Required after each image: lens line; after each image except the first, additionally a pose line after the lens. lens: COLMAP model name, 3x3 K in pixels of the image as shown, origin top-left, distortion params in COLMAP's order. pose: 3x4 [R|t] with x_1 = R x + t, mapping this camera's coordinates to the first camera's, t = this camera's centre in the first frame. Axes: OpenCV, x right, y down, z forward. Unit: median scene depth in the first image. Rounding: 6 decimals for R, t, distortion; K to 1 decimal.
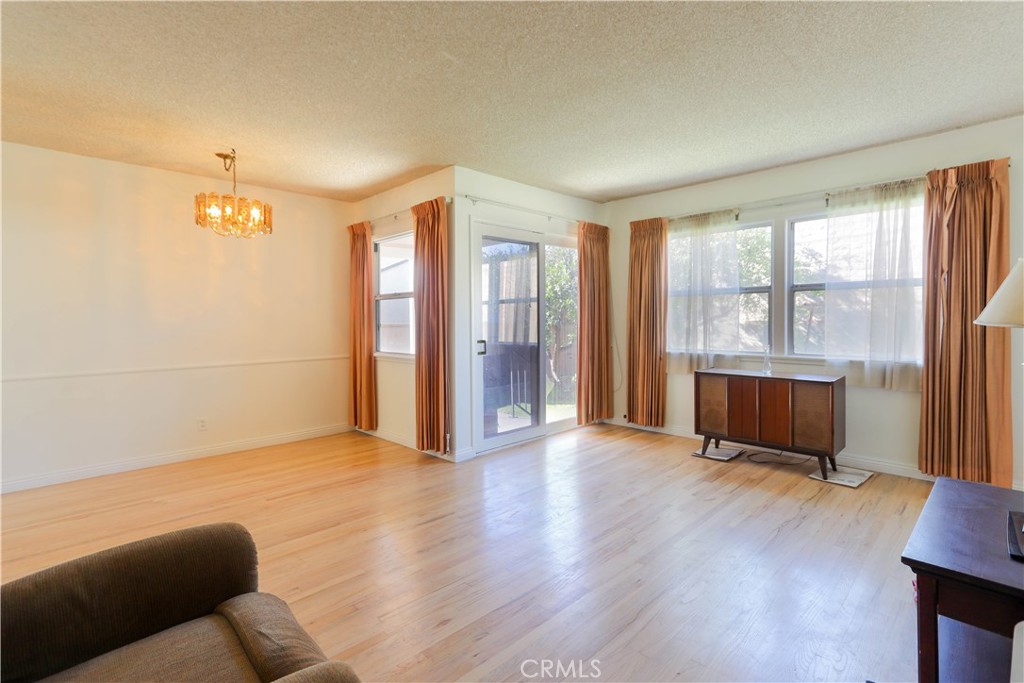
lens RADIAL K [[479.9, 0, 474.7], [0, 479.9, 332.2], [0, 0, 1]] dist [-0.002187, 0.004132]
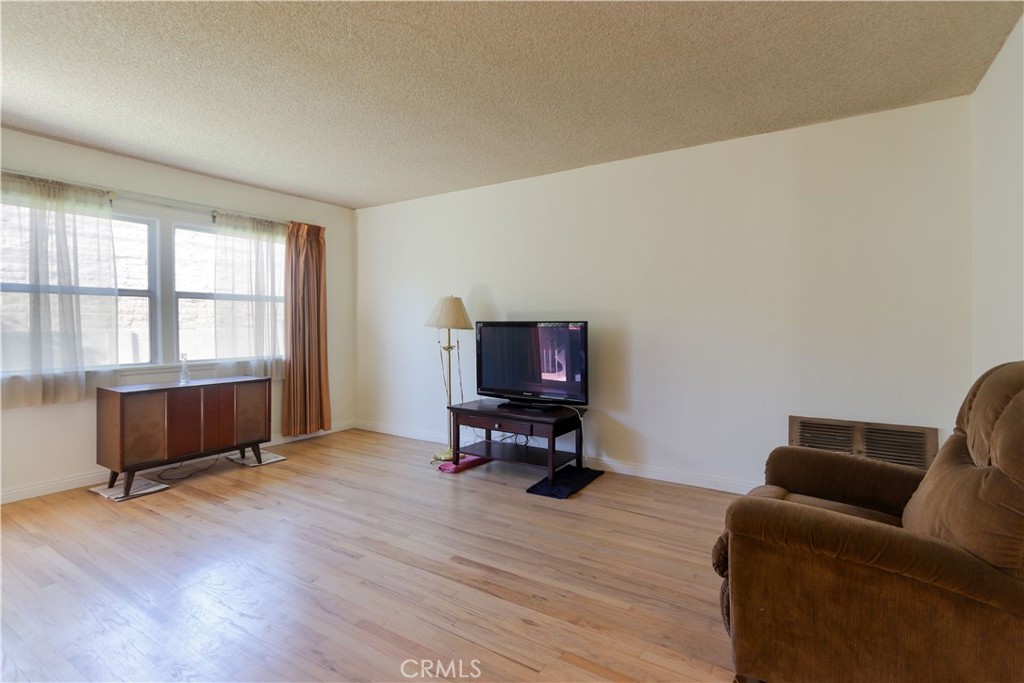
lens RADIAL K [[479.9, 0, 523.1], [0, 479.9, 331.3], [0, 0, 1]] dist [-0.002187, 0.004132]
pose [[-0.257205, -0.007837, 0.966325, -0.505026], [0.029019, 0.999454, 0.015830, -0.012226], [-0.965921, 0.032113, -0.256837, 0.614129]]
